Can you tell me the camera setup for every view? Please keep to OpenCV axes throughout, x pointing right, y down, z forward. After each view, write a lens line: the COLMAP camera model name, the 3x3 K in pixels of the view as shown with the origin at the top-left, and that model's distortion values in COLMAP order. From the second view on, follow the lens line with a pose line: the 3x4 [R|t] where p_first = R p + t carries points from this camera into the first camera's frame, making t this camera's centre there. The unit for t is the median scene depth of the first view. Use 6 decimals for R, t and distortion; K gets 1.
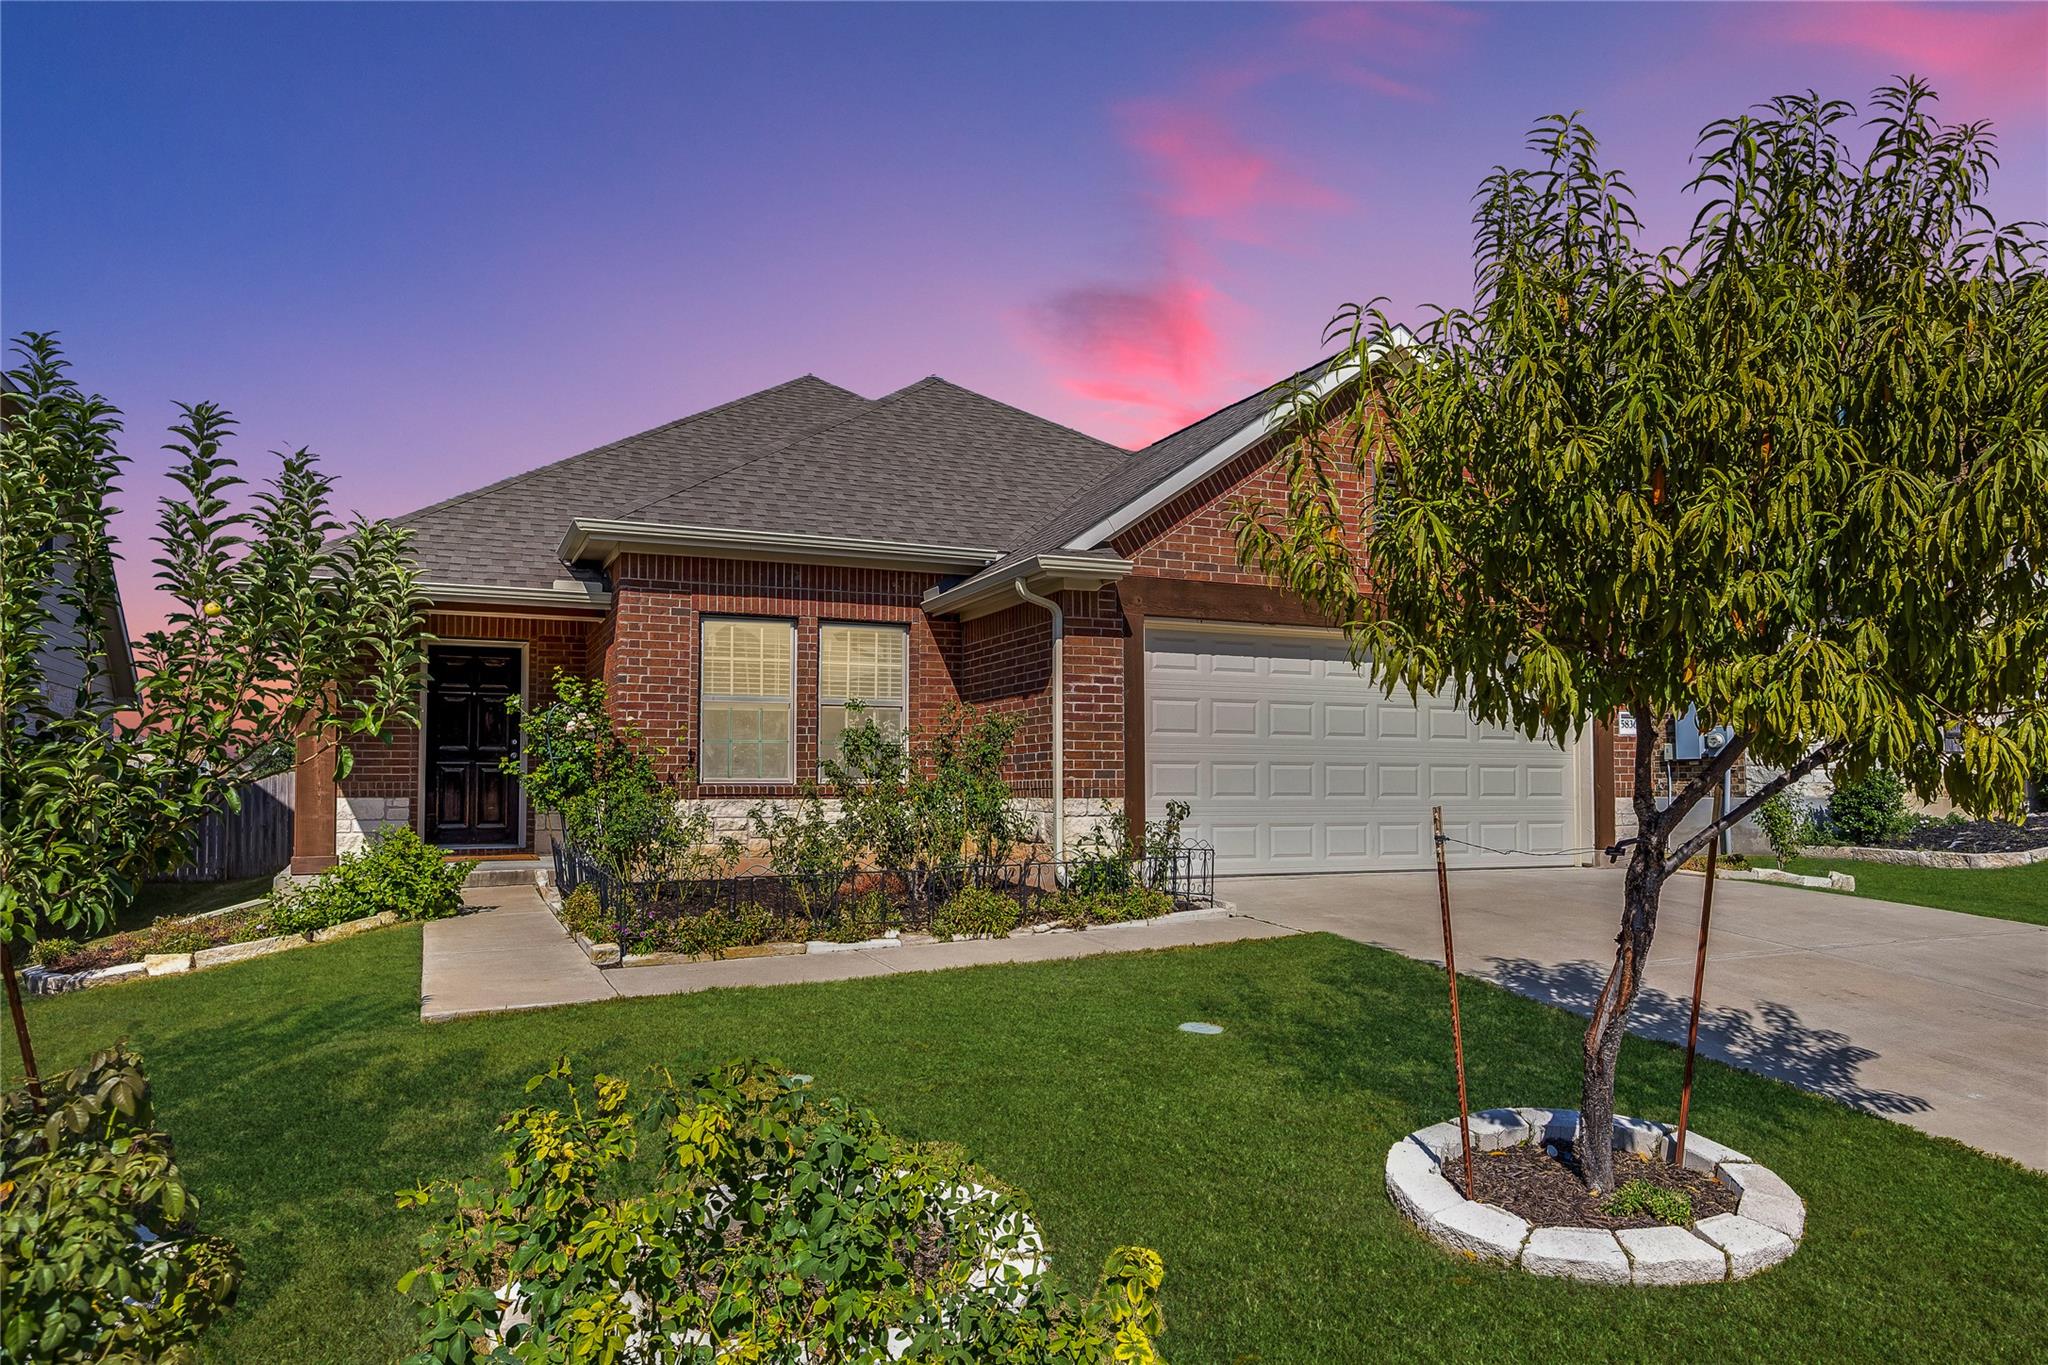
lens RADIAL K [[1375.4, 0, 1021.7], [0, 1375.4, 721.6], [0, 0, 1]] dist [-0.003938, 0.004424]
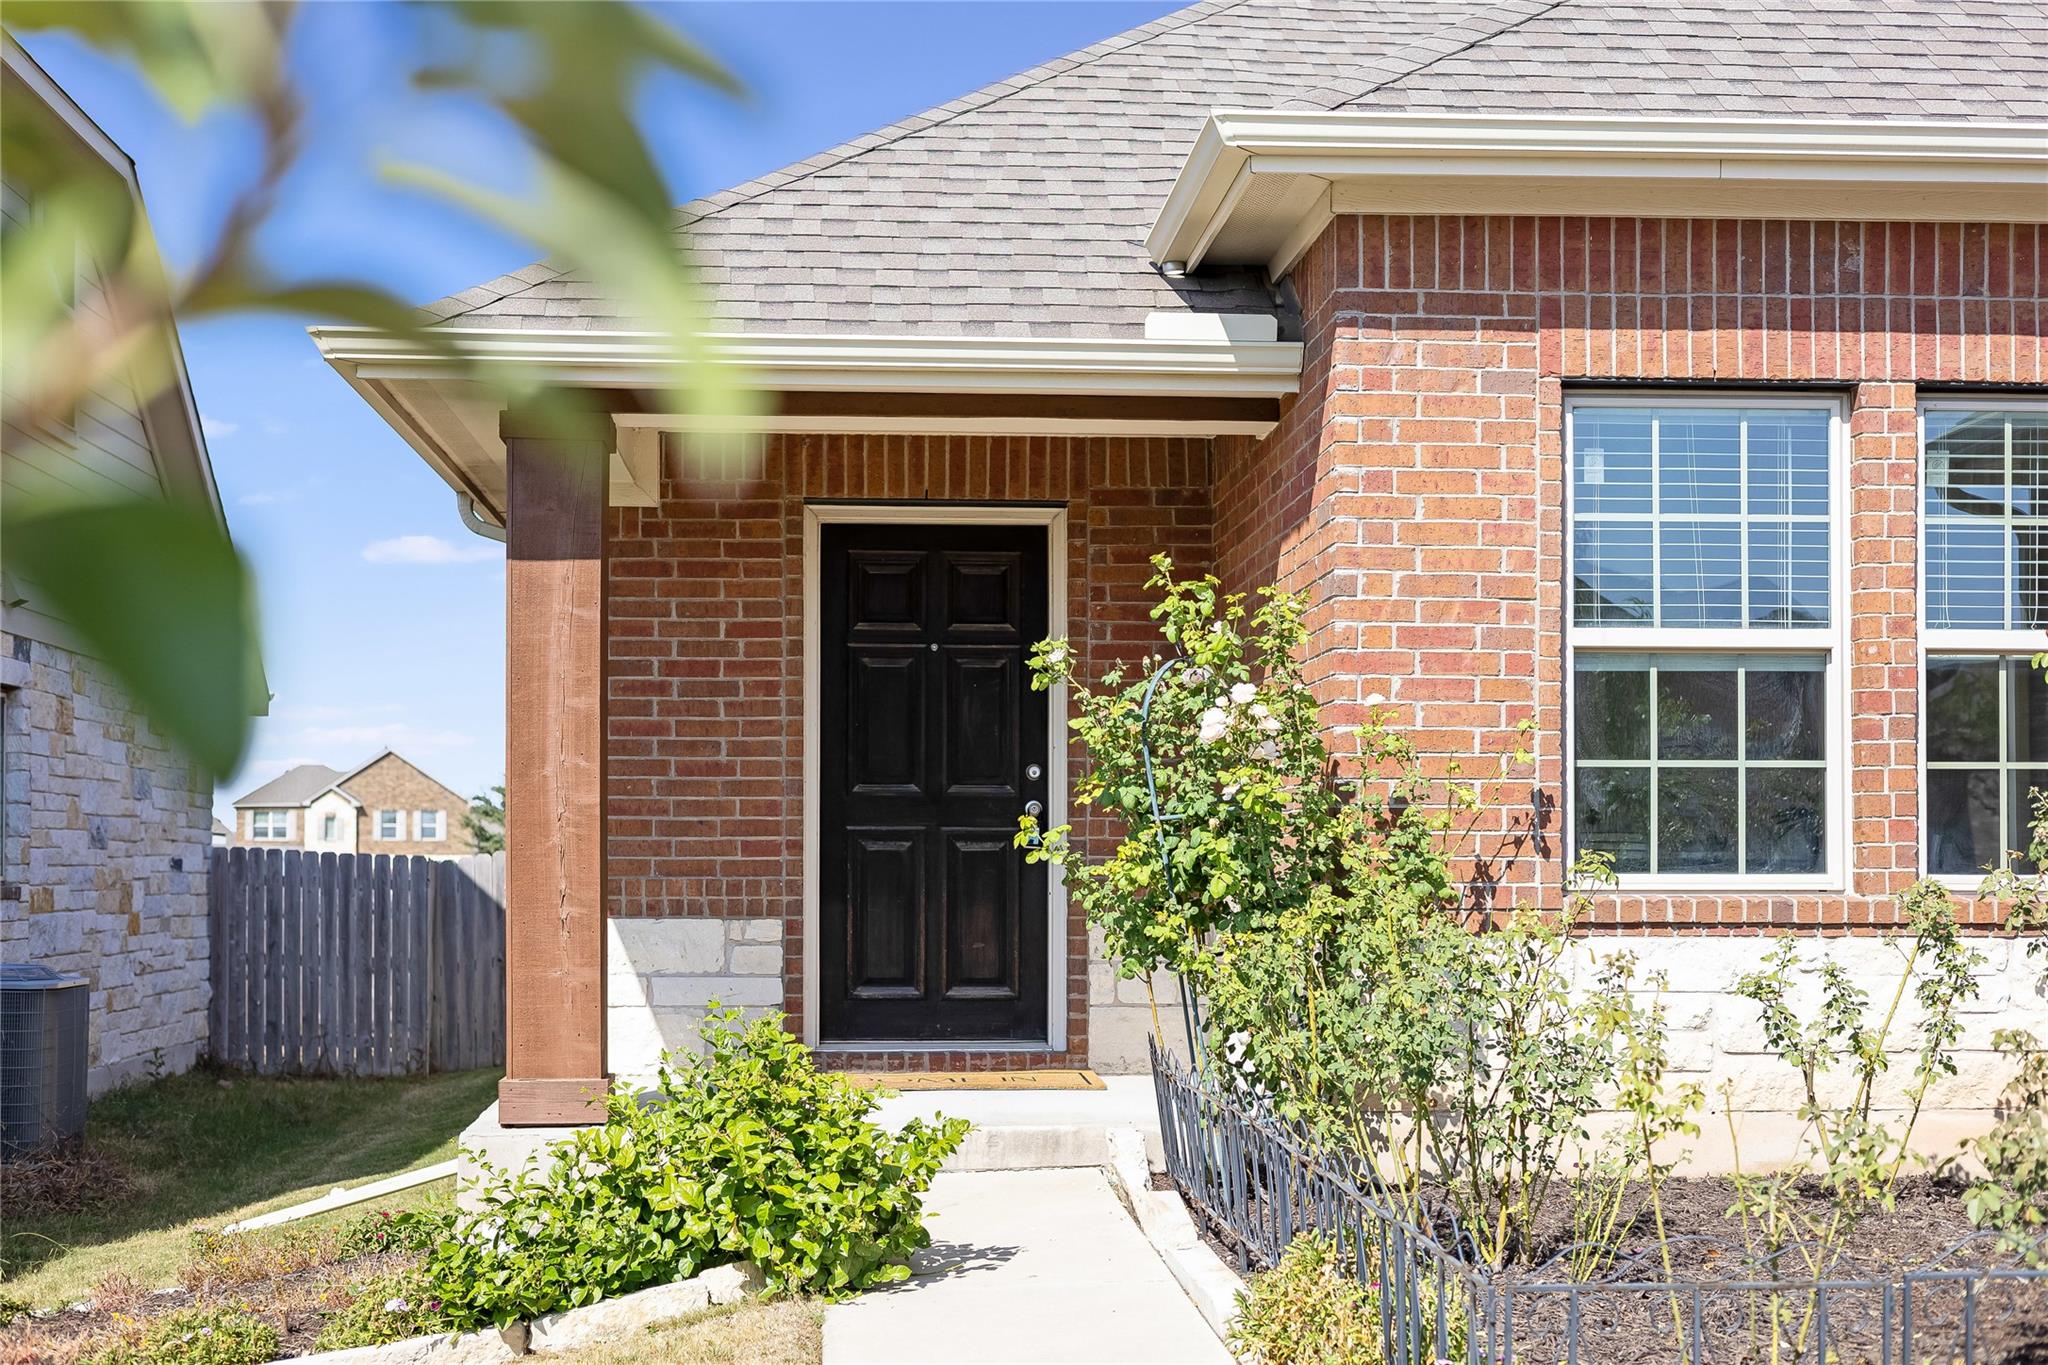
lens RADIAL K [[2891.8, 0, 974.9], [0, 2891.8, 740.3], [0, 0, 1]] dist [0.026826, 0.000000]
pose [[0.937676, -0.013392, -0.347253, -0.134452], [0.015240, 0.999881, 0.002591, 0.004593], [0.347176, -0.007722, 0.937768, 0.308826]]
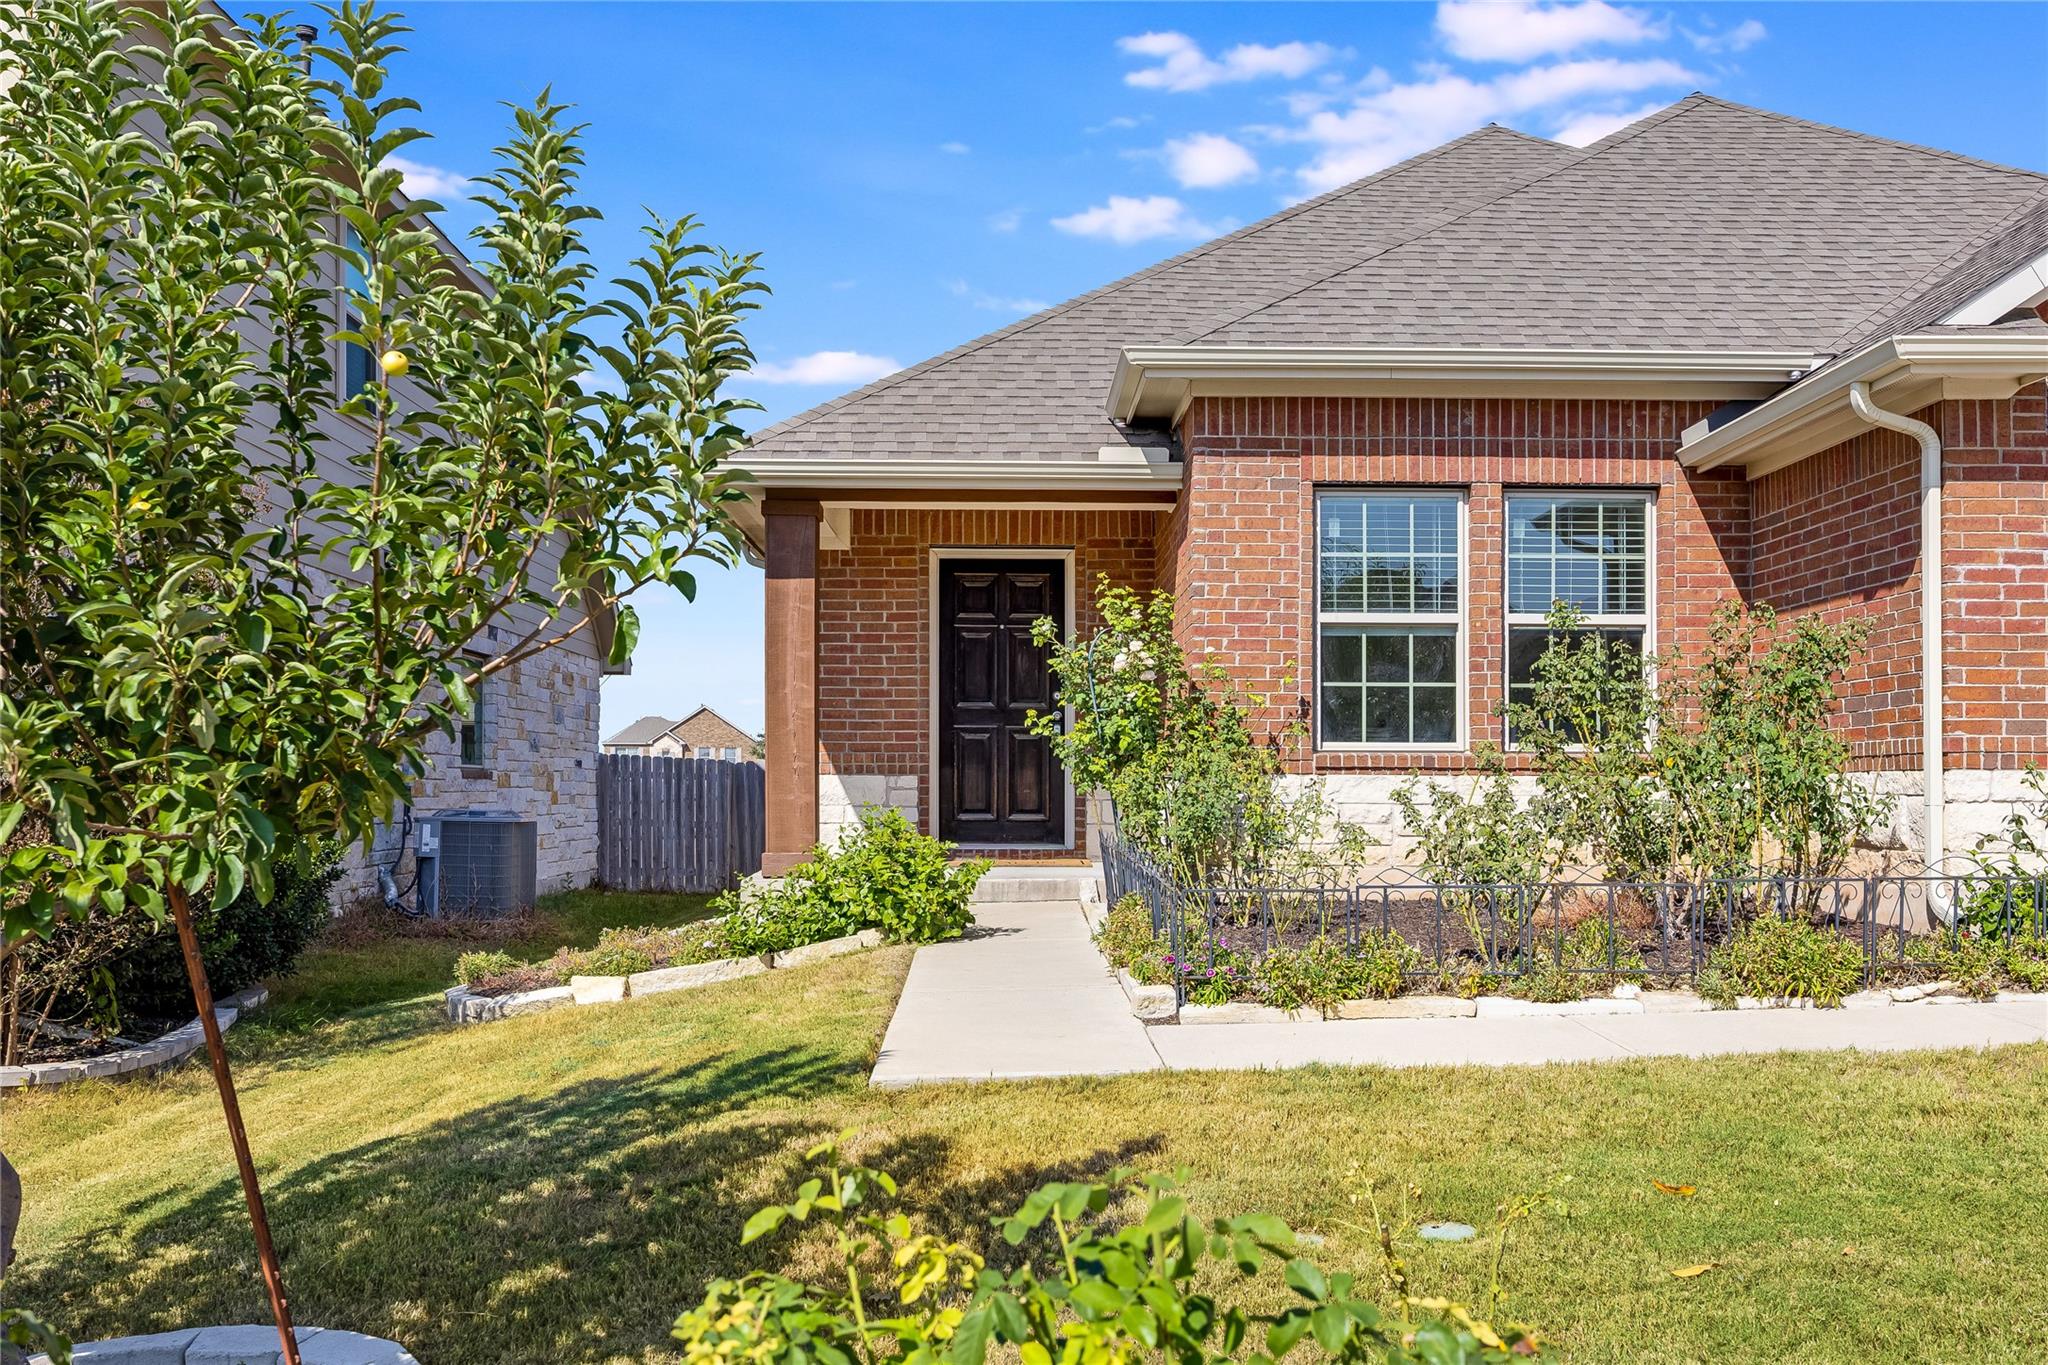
lens RADIAL K [[1975.0, 0, 1005.1], [0, 1975.0, 743.1], [0, 0, 1]] dist [-0.000846, 0.000000]
pose [[0.919728, -0.005112, -0.392523, -0.005847], [0.014870, 0.999651, 0.021823, 0.020960], [0.392275, -0.025909, 0.919483, 0.100637]]
